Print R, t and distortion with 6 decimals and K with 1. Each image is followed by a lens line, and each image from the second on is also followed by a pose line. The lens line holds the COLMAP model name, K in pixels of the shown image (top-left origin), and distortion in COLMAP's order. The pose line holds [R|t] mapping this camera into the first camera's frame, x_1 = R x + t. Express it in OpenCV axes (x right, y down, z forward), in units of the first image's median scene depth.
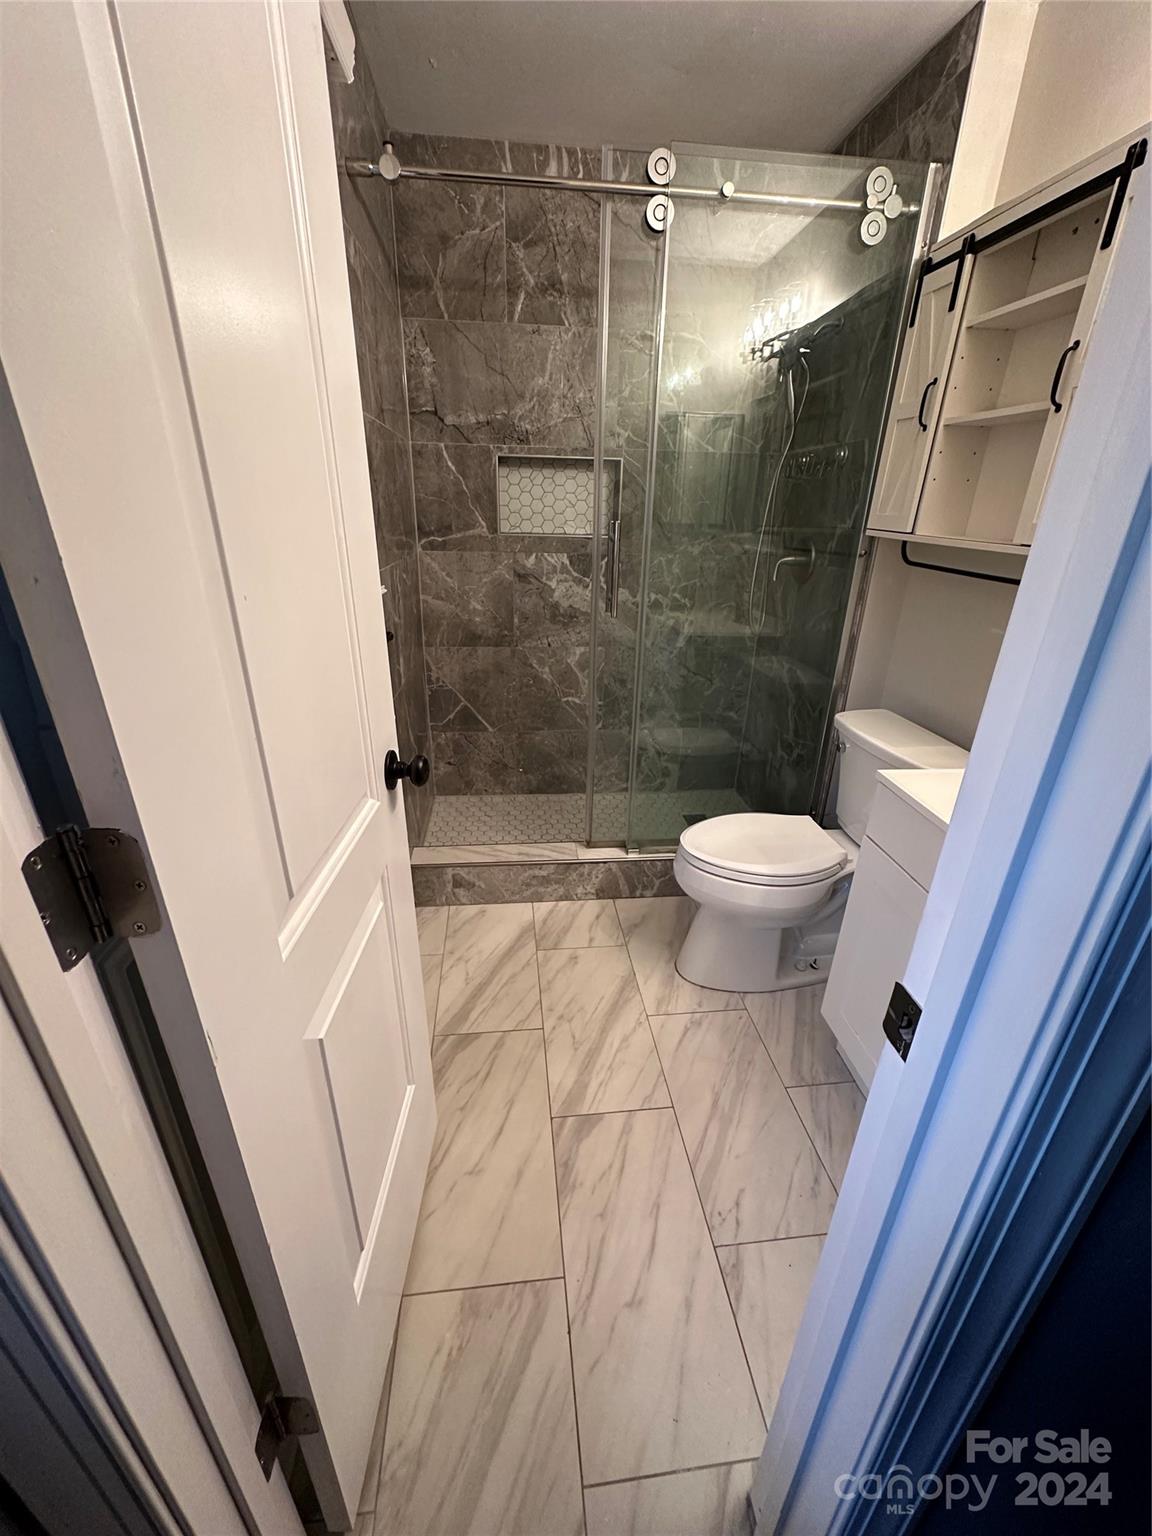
lens RADIAL K [[614.0, 0, 573.1], [0, 614.0, 770.7], [0, 0, 1]] dist [-0.004509, 0.000315]
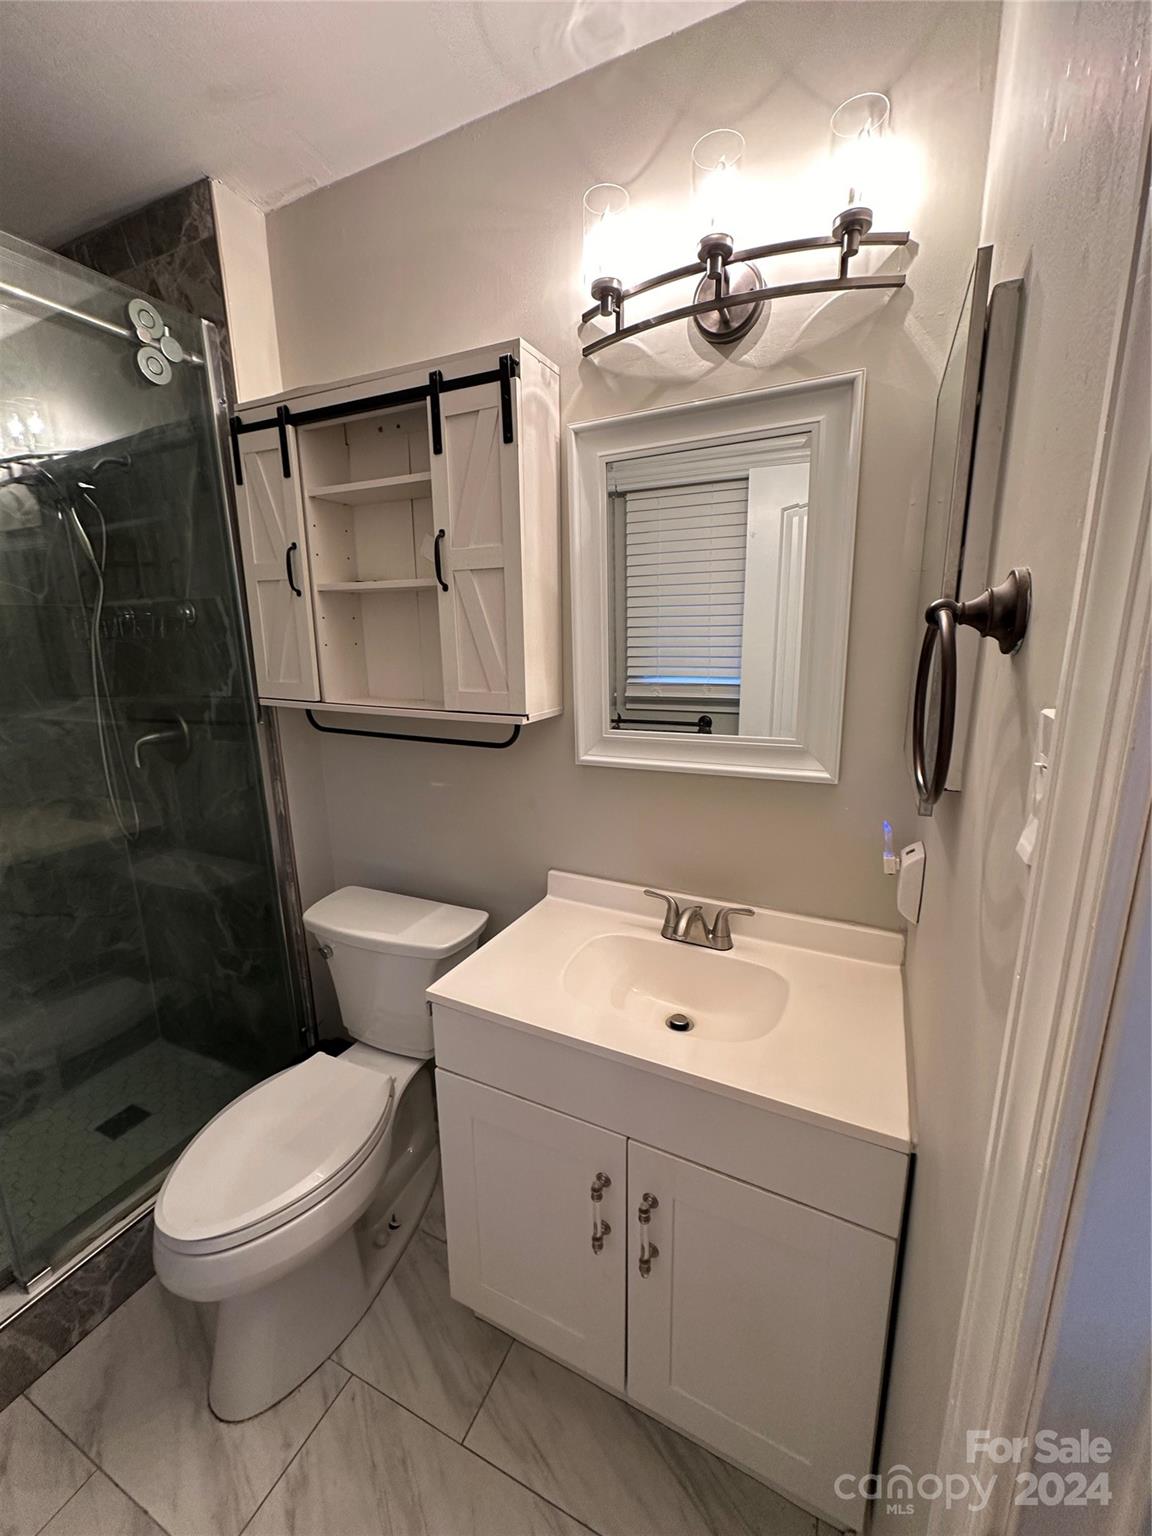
lens RADIAL K [[614.0, 0, 583.3], [0, 614.0, 765.9], [0, 0, 1]] dist [-0.004509, 0.000315]
pose [[0.521761, -0.210740, 0.826652, -0.004061], [0.363668, 0.931495, 0.007930, -0.161087], [-0.771694, 0.296489, 0.562657, 0.223031]]
